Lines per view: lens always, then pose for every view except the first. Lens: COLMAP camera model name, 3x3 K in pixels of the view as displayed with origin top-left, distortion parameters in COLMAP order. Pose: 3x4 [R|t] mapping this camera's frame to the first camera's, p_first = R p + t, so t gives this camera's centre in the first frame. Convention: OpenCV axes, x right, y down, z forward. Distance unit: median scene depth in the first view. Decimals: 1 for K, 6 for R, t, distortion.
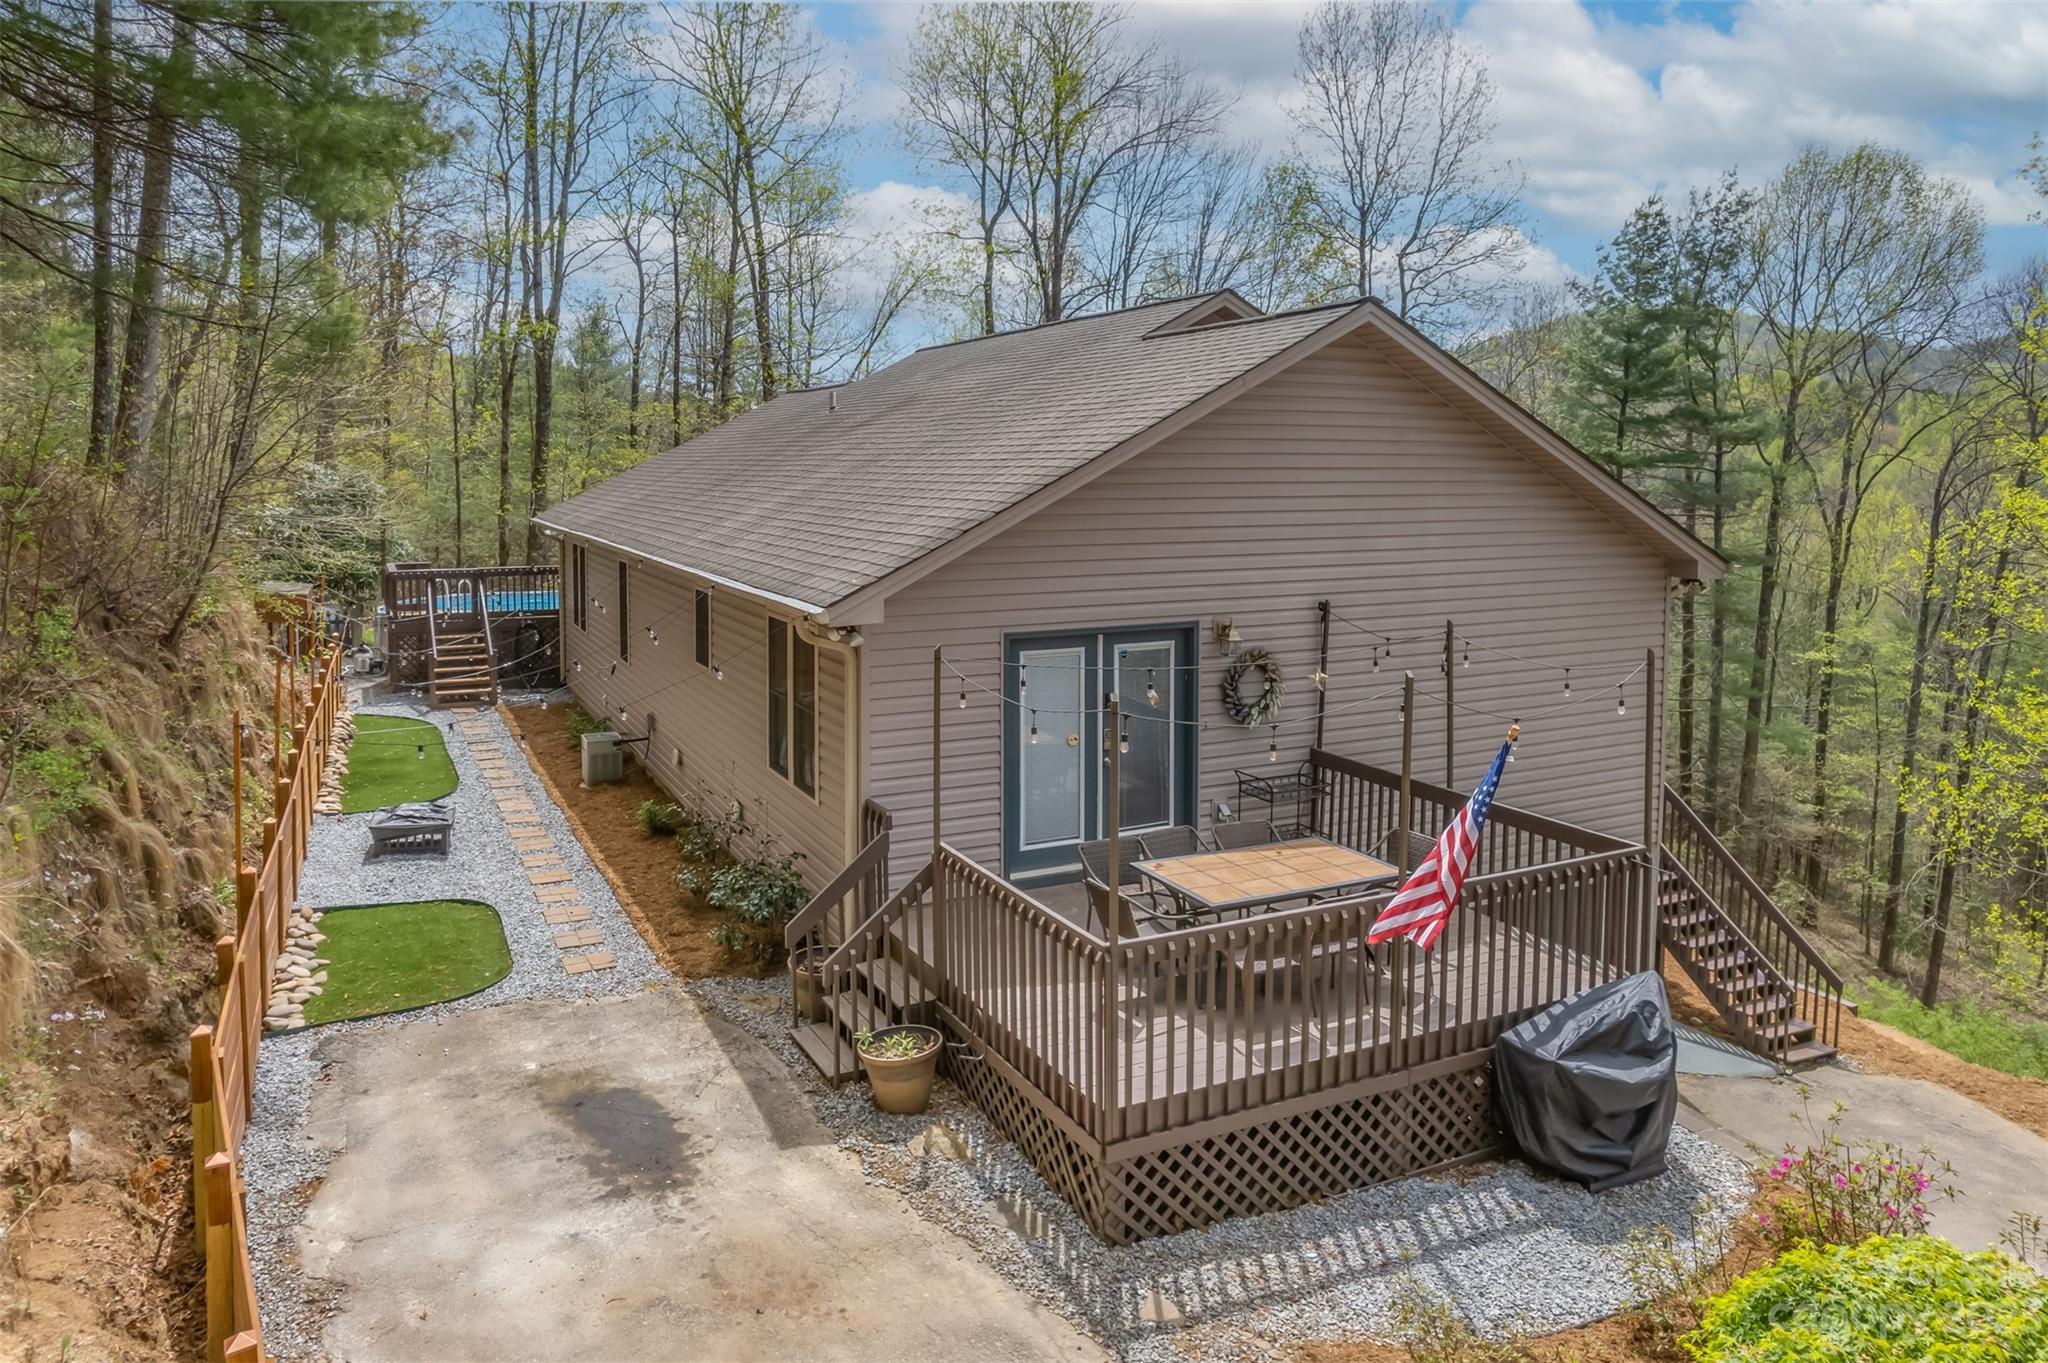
lens RADIAL K [[1329.3, 0, 980.8], [0, 1329.3, 524.3], [0, 0, 1]] dist [-0.018497, 0.006093]
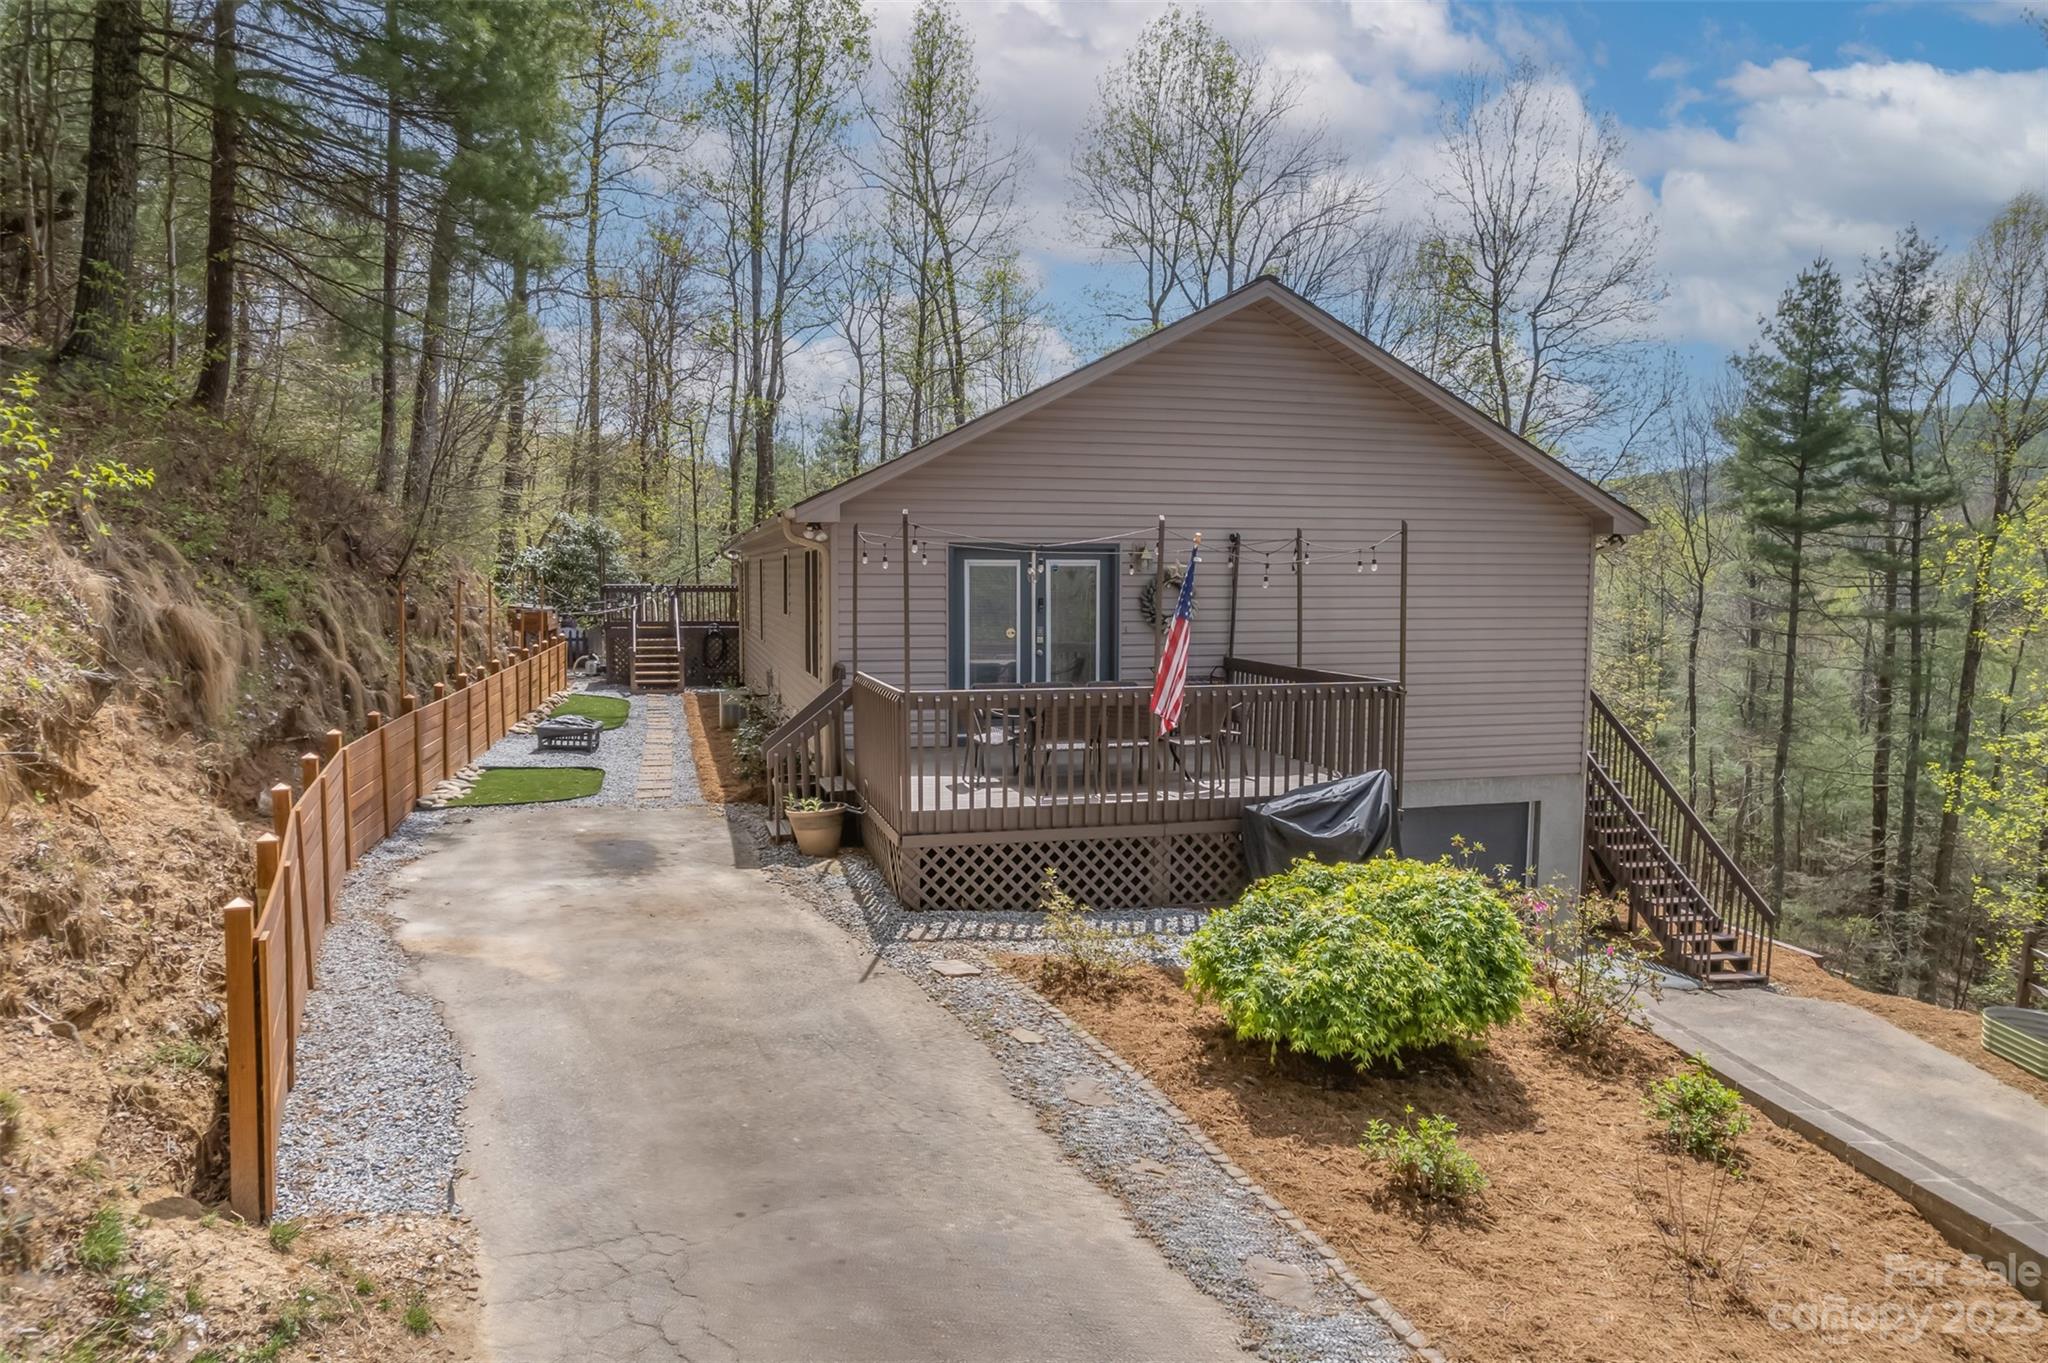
lens RADIAL K [[1329.3, 0, 1036.7], [0, 1329.3, 688.3], [0, 0, 1]] dist [-0.018497, 0.006093]
pose [[0.980909, 0.016207, -0.193791, 0.326705], [-0.013526, 0.999794, 0.015153, 0.187610], [0.193997, -0.012243, 0.980926, -0.228601]]
